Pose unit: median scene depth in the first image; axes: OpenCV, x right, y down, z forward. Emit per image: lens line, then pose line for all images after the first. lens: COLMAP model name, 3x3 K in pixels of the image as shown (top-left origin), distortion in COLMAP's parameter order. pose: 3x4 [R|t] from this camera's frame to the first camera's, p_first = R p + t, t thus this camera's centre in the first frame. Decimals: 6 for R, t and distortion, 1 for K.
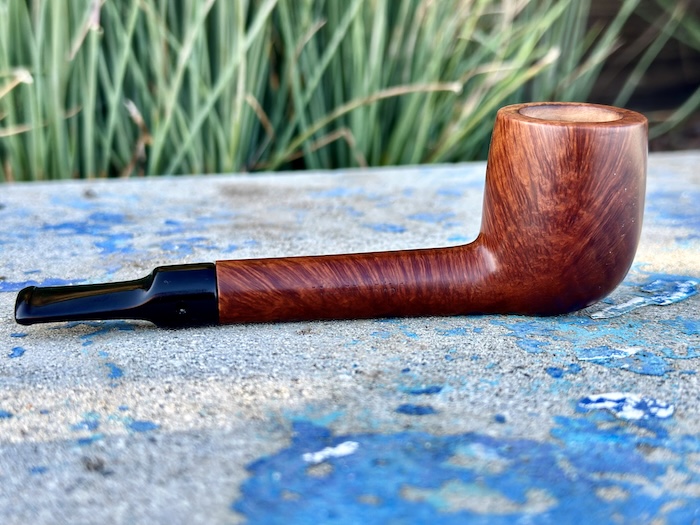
lens RADIAL K [[1010.8, 0, 358.5], [0, 1010.8, 273.7], [0, 0, 1]] dist [0.103209, 0.000000]
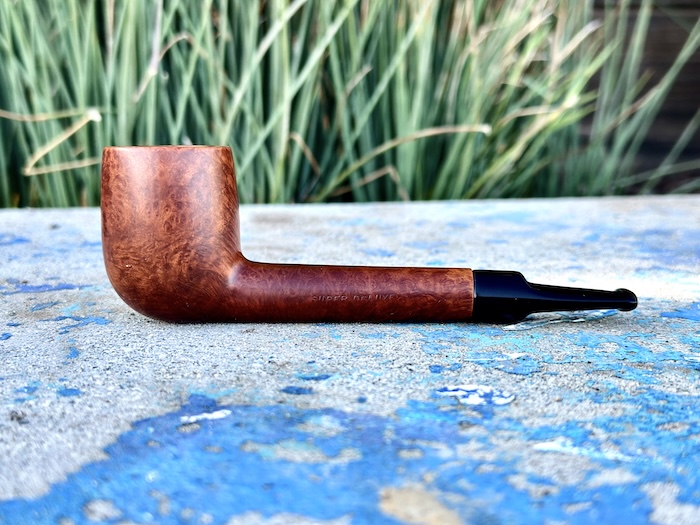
lens RADIAL K [[1010.8, 0, 362.8], [0, 1010.8, 267.2], [0, 0, 1]] dist [0.103209, 0.000000]
pose [[0.992007, 0.029410, -0.122709, 0.269663], [-0.035110, 0.998390, -0.044549, 0.038543], [0.121201, 0.048501, 0.991442, -0.180413]]
